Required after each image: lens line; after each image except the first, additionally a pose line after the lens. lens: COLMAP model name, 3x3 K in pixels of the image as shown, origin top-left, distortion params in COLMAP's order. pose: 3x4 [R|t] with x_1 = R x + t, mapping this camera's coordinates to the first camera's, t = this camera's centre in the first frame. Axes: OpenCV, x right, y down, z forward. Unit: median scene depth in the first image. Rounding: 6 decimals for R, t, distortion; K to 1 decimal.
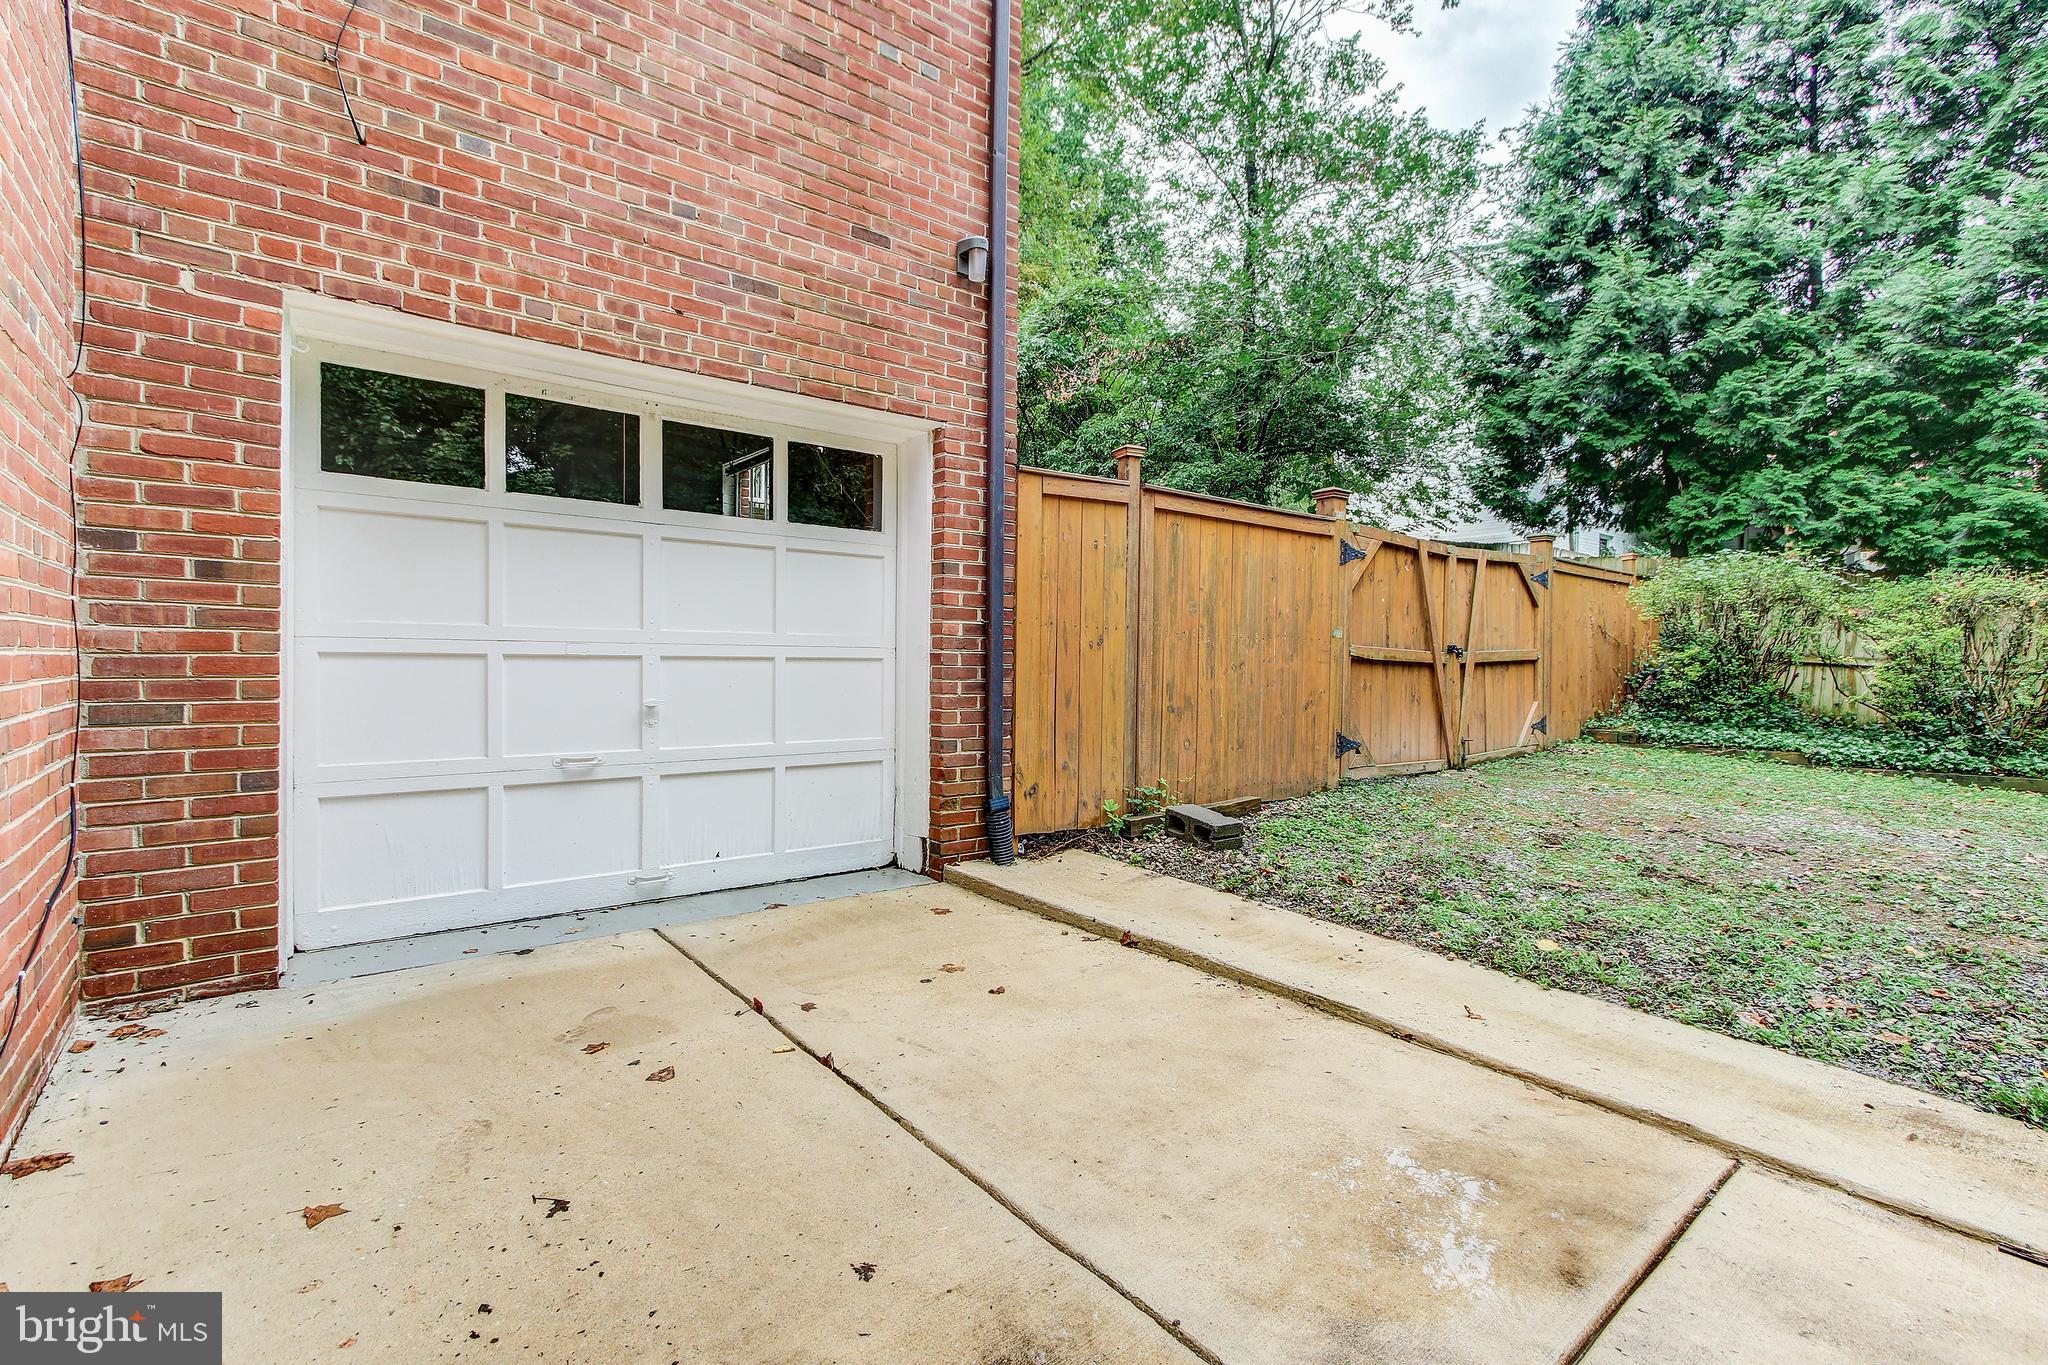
lens RADIAL K [[947.3, 0, 1019.6], [0, 947.3, 679.6], [0, 0, 1]] dist [-0.001881, 0.004077]
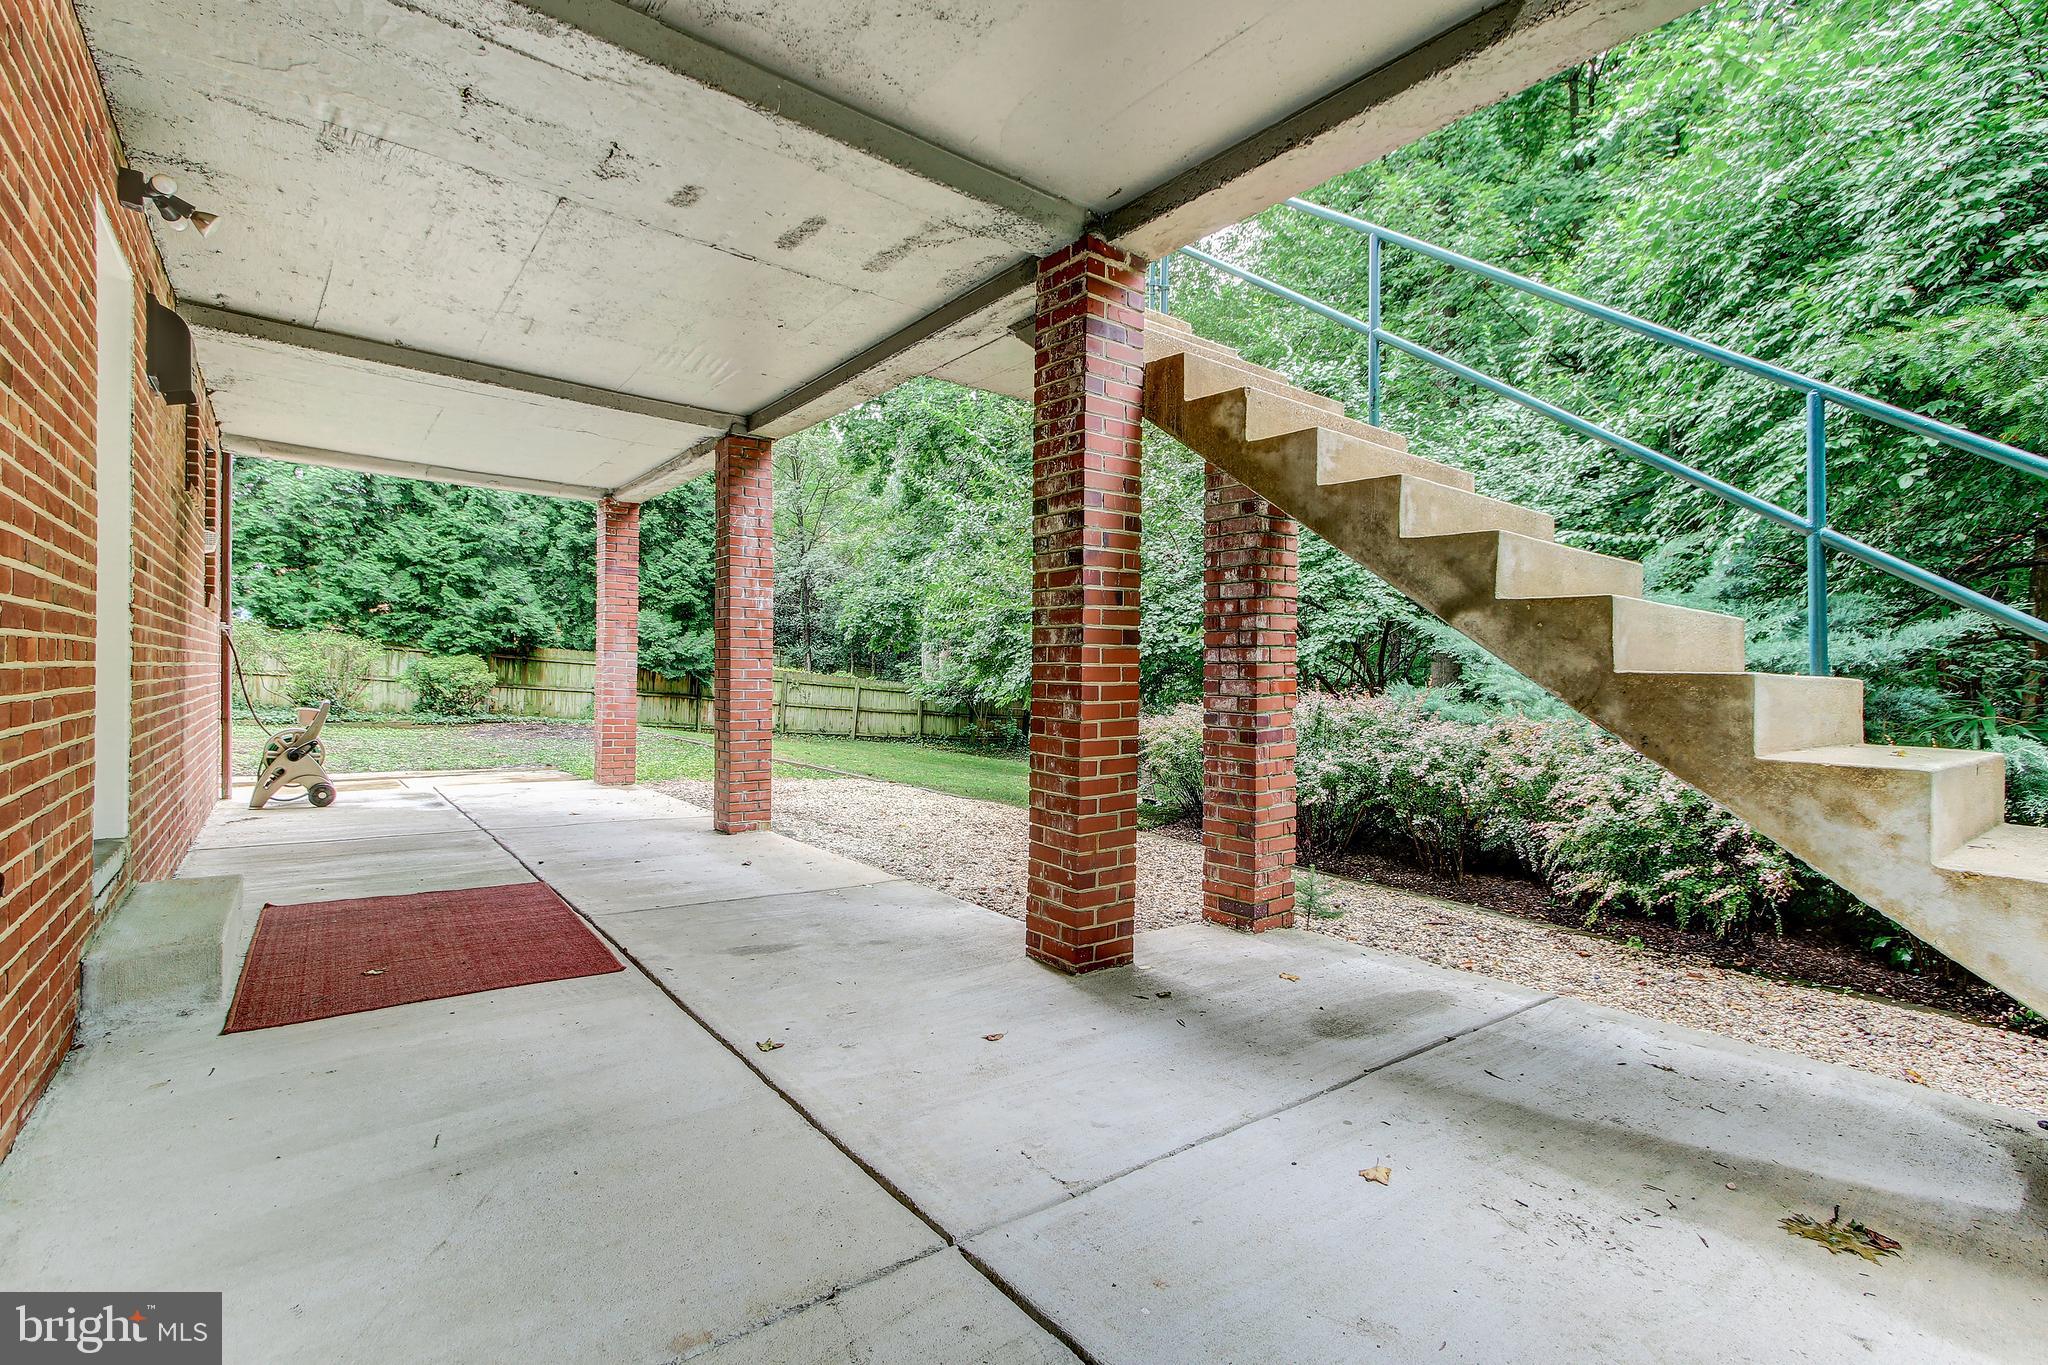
lens RADIAL K [[947.3, 0, 1027.6], [0, 947.3, 675.4], [0, 0, 1]] dist [-0.001881, 0.004077]
pose [[0.036646, -0.008923, 0.999288, -1.013210], [0.015692, 0.999842, 0.008353, -0.005601], [-0.999205, 0.015375, 0.036780, -0.636108]]
